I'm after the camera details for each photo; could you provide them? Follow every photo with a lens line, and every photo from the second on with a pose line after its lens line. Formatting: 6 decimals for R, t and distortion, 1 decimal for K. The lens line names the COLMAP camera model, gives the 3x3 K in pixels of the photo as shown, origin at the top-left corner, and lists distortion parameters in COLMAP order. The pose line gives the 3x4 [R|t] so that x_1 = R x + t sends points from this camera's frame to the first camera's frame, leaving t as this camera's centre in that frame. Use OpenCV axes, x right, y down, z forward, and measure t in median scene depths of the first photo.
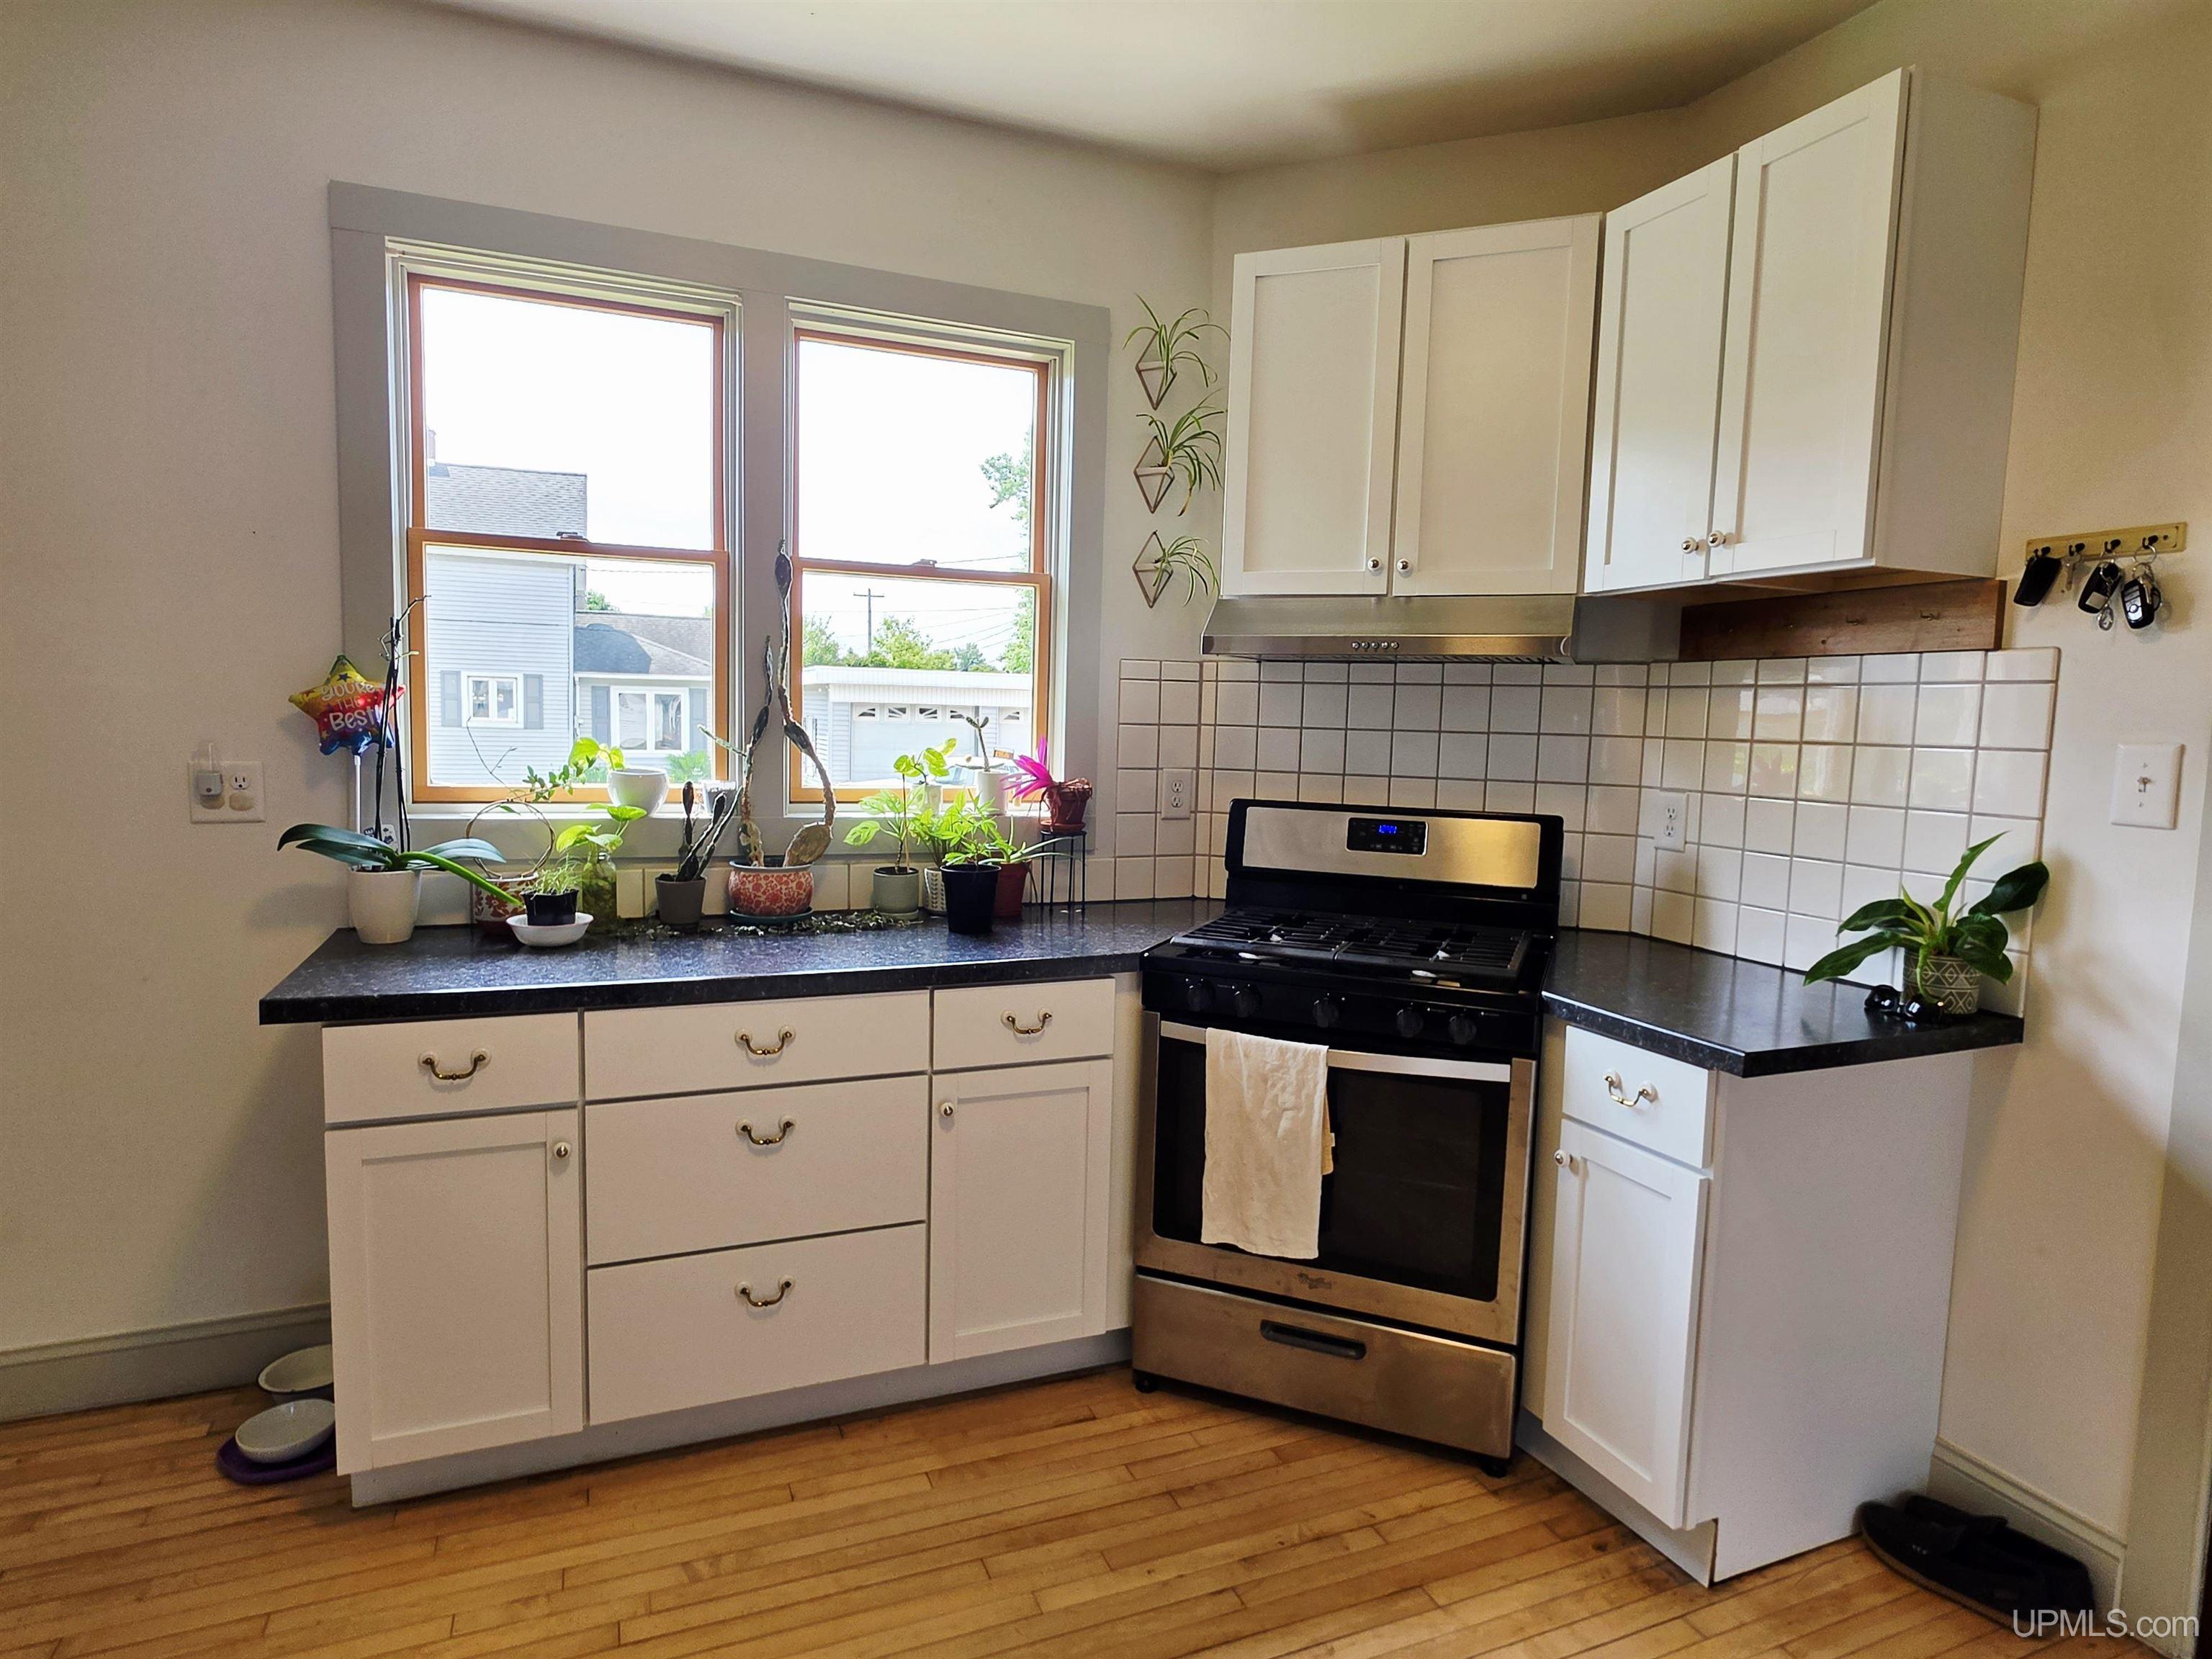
lens RADIAL K [[1233.7, 0, 1106.0], [0, 1233.7, 829.5], [0, 0, 1]] dist [-0.004950, 0.001389]
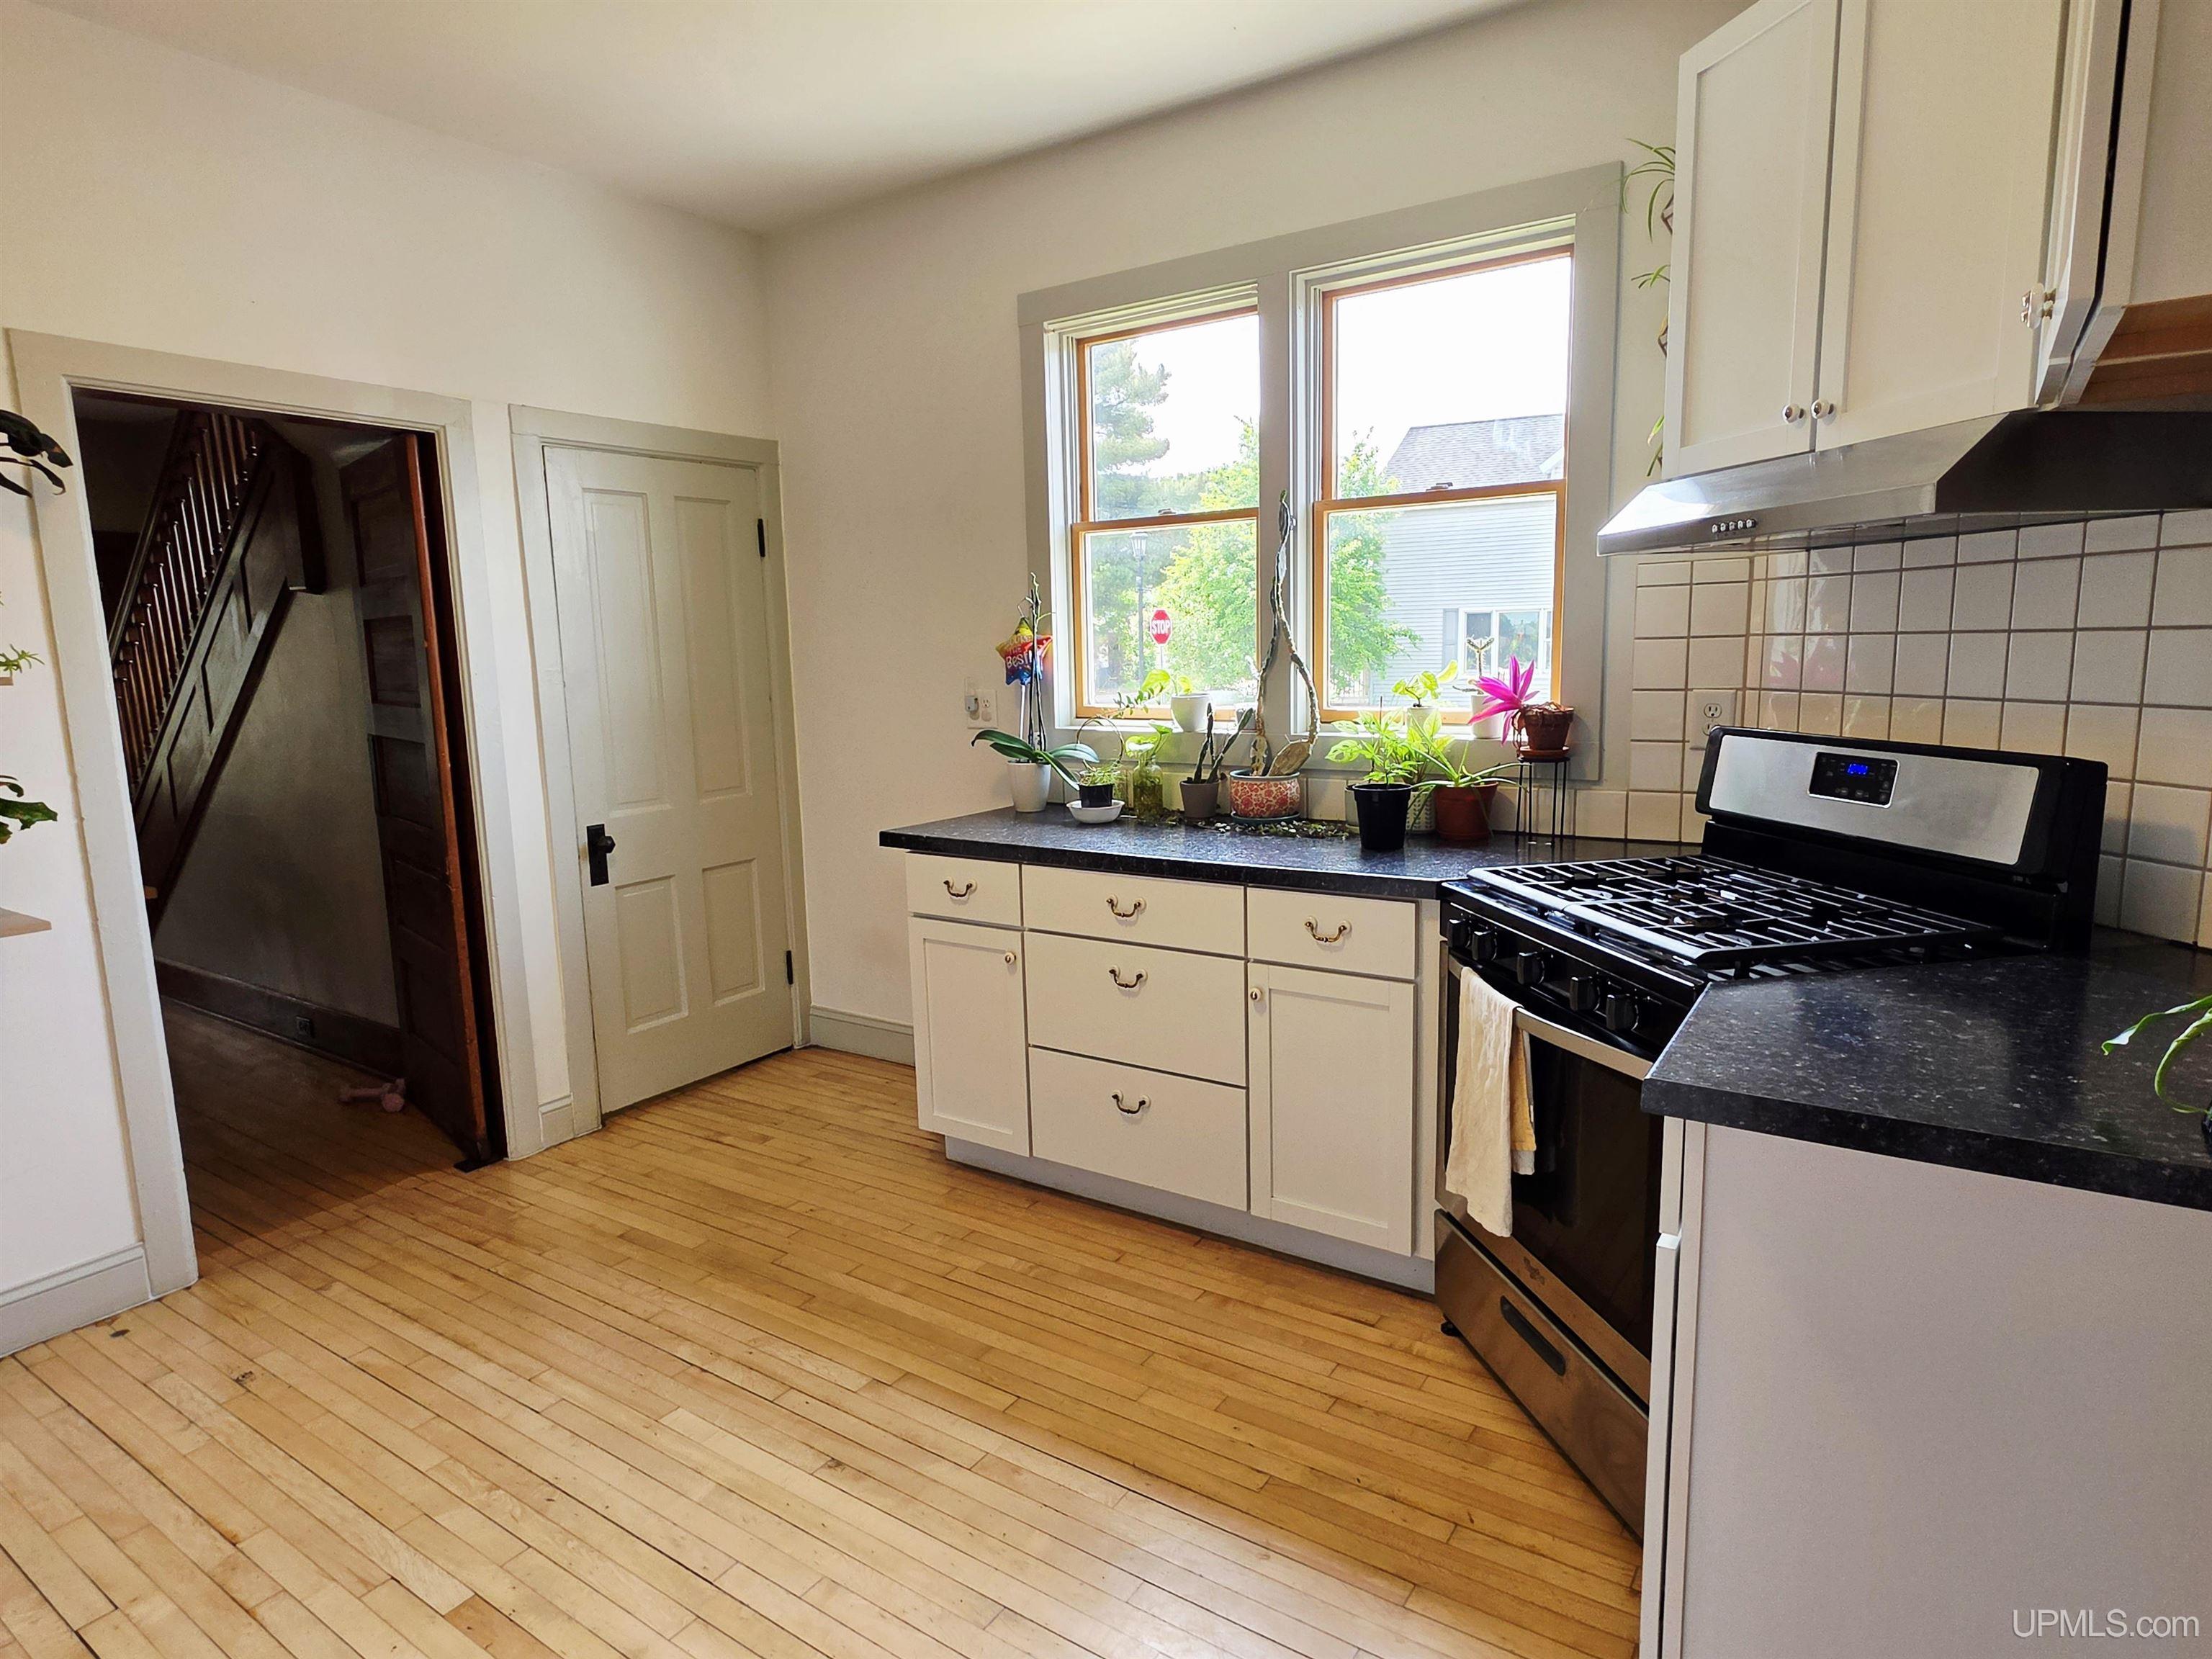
lens RADIAL K [[1233.7, 0, 1106.0], [0, 1233.7, 829.5], [0, 0, 1]] dist [-0.004950, 0.001389]
pose [[0.549775, 0.085298, -0.830946, 0.659170], [-0.038252, 0.996300, 0.076963, -0.004126], [0.834436, -0.010527, 0.551004, 0.243615]]
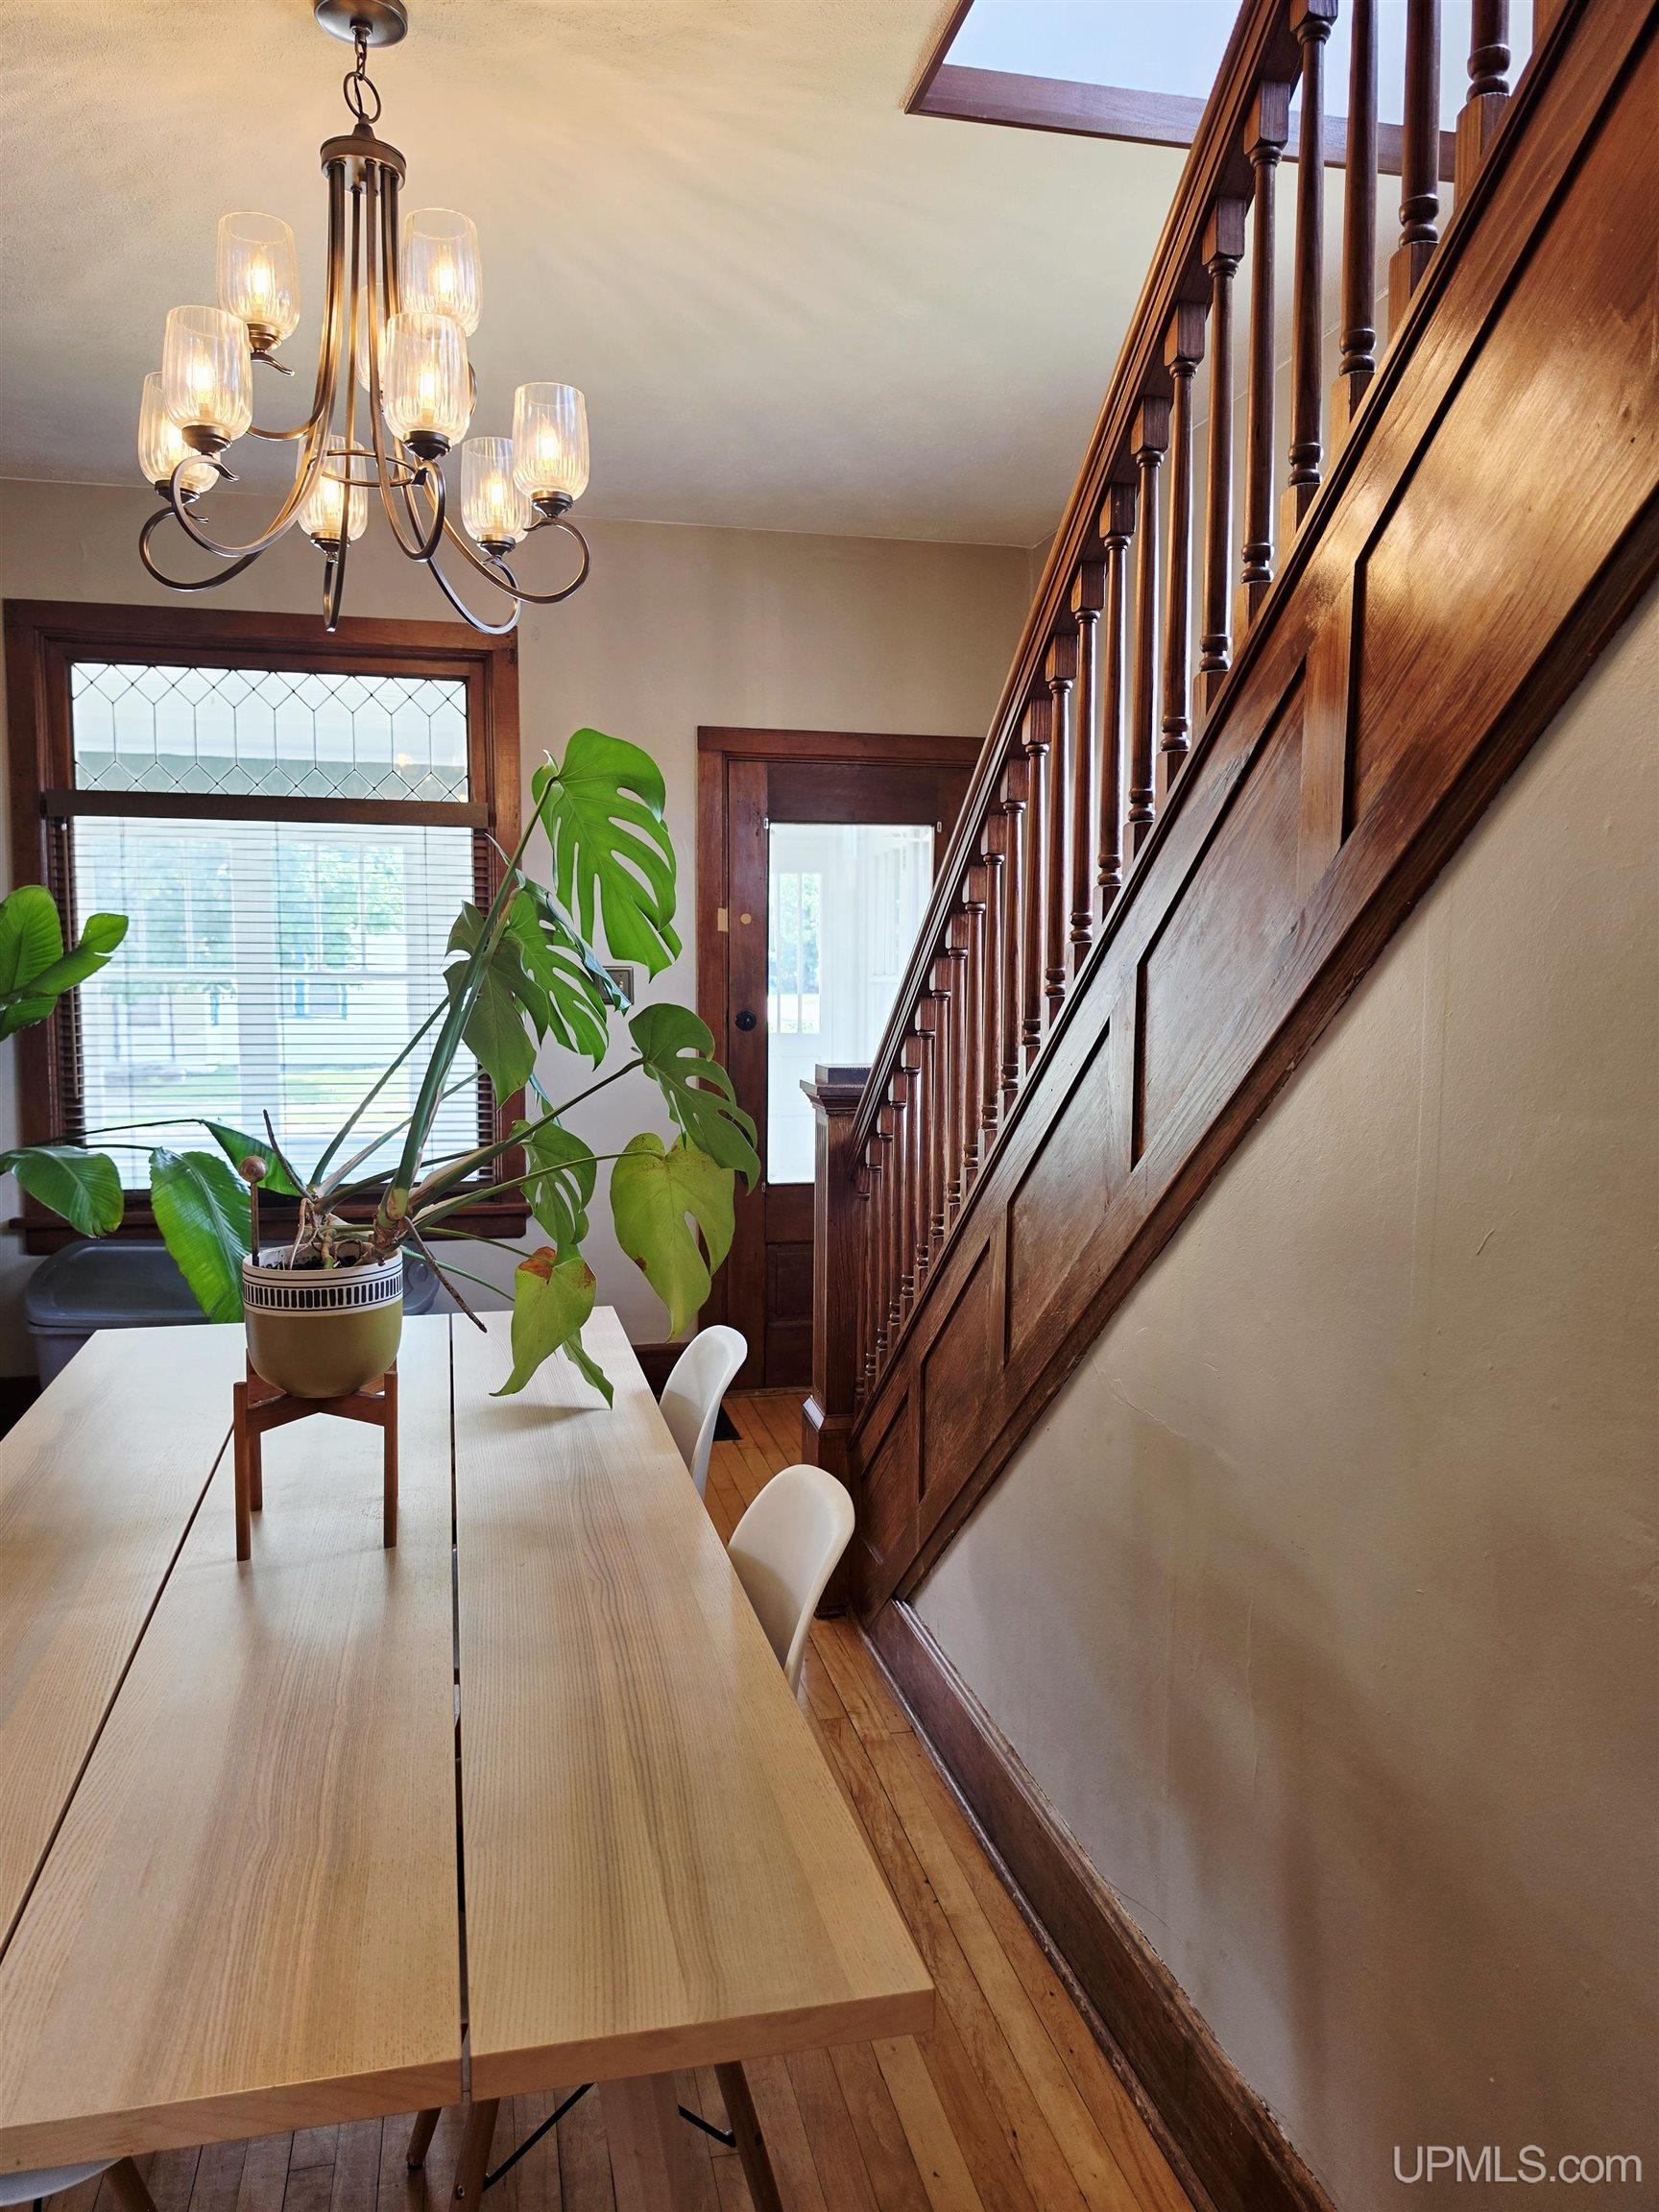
lens RADIAL K [[1538.3, 0, 787.1], [0, 1538.3, 1117.4], [0, 0, 1]] dist [0.074218, -0.113360]
pose [[-0.189799, 0.065290, -0.979650, -0.816396], [-0.102790, 0.990982, 0.085960, -0.026985], [0.976427, 0.117014, -0.181376, 0.112924]]
